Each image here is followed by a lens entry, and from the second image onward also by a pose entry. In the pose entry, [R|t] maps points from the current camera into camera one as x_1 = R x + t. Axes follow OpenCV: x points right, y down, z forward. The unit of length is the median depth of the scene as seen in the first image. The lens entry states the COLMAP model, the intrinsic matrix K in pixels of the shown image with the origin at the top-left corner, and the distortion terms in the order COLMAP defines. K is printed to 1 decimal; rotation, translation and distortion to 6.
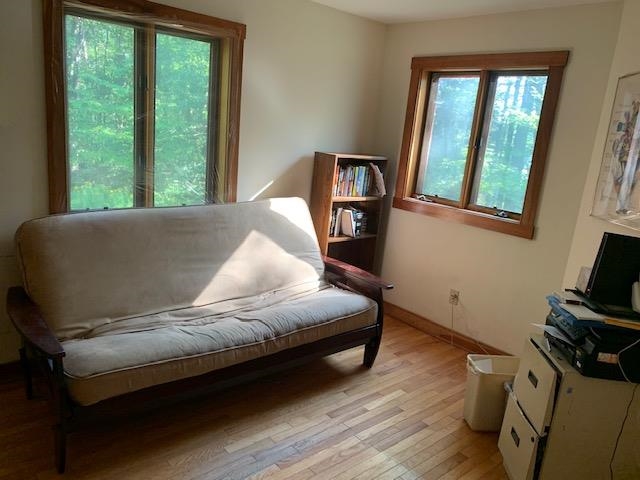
lens RADIAL K [[487.3, 0, 324.1], [0, 487.3, 238.5], [0, 0, 1]] dist [0.064687, -0.109589]
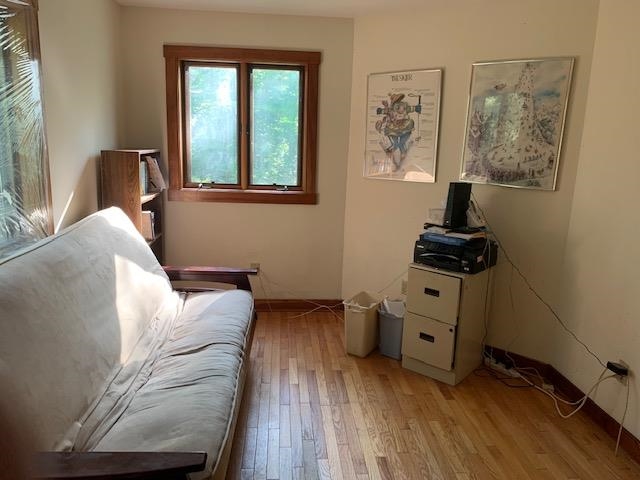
lens RADIAL K [[478.6, 0, 317.9], [0, 478.6, 233.8], [0, 0, 1]] dist [0.004776, 0.001116]
pose [[0.604410, -0.227248, 0.763575, -0.504634], [0.200354, 0.971008, 0.130391, -0.080245], [-0.771069, 0.074176, 0.632417, 0.231627]]
